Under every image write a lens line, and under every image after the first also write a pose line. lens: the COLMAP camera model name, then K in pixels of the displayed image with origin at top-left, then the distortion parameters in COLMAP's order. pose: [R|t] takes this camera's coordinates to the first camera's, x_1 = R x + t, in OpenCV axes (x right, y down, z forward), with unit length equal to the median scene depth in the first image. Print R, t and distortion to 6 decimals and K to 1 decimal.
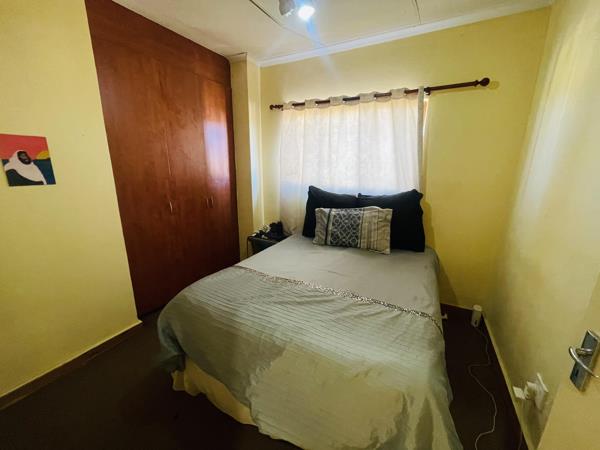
lens RADIAL K [[241.3, 0, 298.6], [0, 241.3, 226.0], [0, 0, 1]] dist [-0.002630, -0.000088]
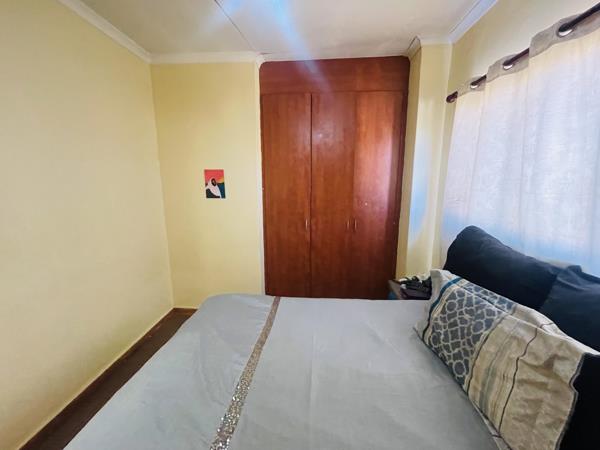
lens RADIAL K [[241.3, 0, 302.0], [0, 241.3, 226.0], [0, 0, 1]] dist [-0.002630, -0.000088]
pose [[0.410567, 0.156724, -0.898261, 0.438587], [-0.219262, 0.973182, 0.069578, -0.143544], [0.885076, 0.168388, 0.433920, 0.519417]]
